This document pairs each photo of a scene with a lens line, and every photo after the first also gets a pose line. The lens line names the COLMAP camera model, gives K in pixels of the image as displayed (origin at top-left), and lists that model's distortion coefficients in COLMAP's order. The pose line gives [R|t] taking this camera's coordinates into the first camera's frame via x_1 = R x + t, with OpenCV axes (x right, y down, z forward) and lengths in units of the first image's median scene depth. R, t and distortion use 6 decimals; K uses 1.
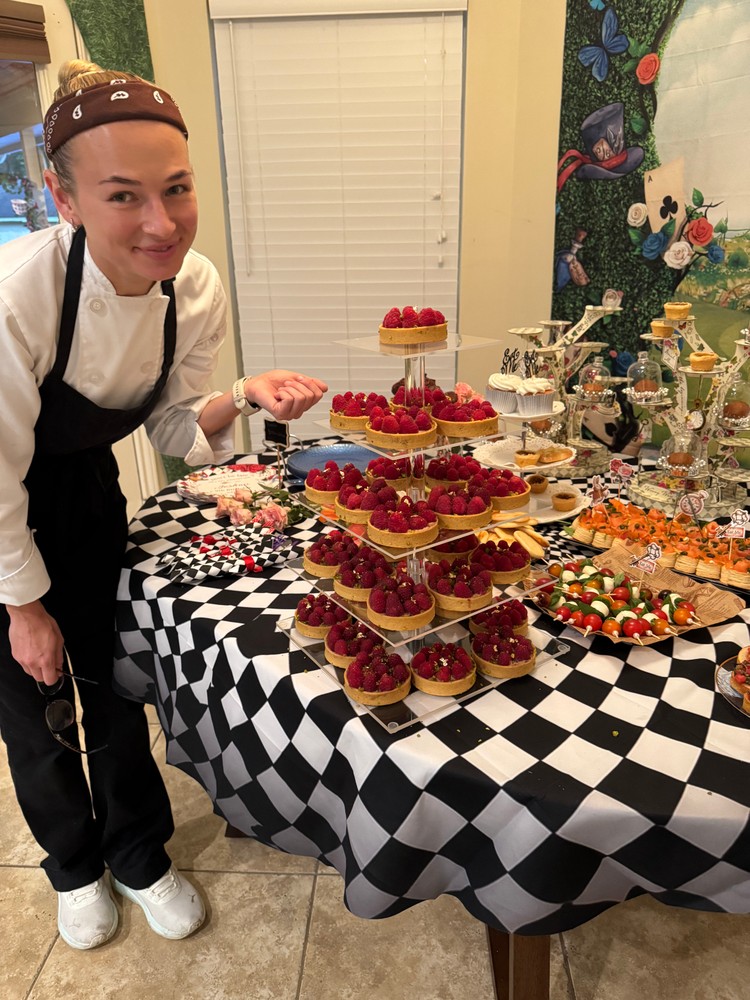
lens RADIAL K [[708.7, 0, 377.1], [0, 708.7, 491.0], [0, 0, 1]] dist [0.011409, -0.009643]
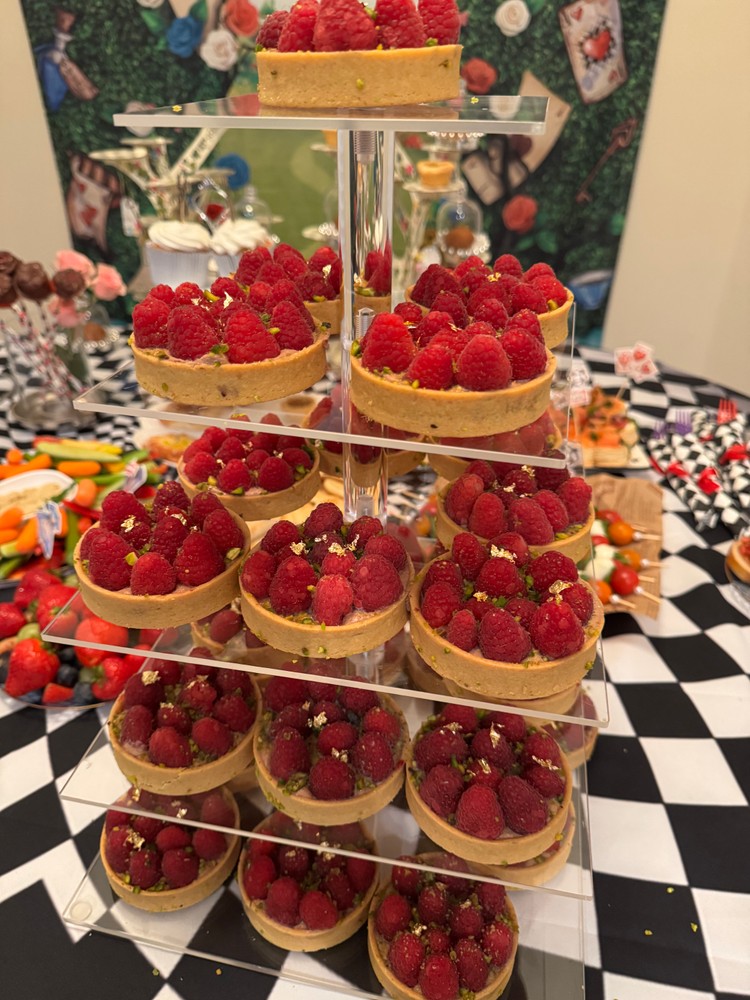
lens RADIAL K [[725.8, 0, 366.6], [0, 725.8, 498.8], [0, 0, 1]] dist [-0.011897, -0.002988]
pose [[0.723982, -0.336588, 0.602128, -0.143643], [0.218975, 0.939870, 0.262097, -0.079482], [-0.654141, -0.057903, 0.754153, 0.467859]]
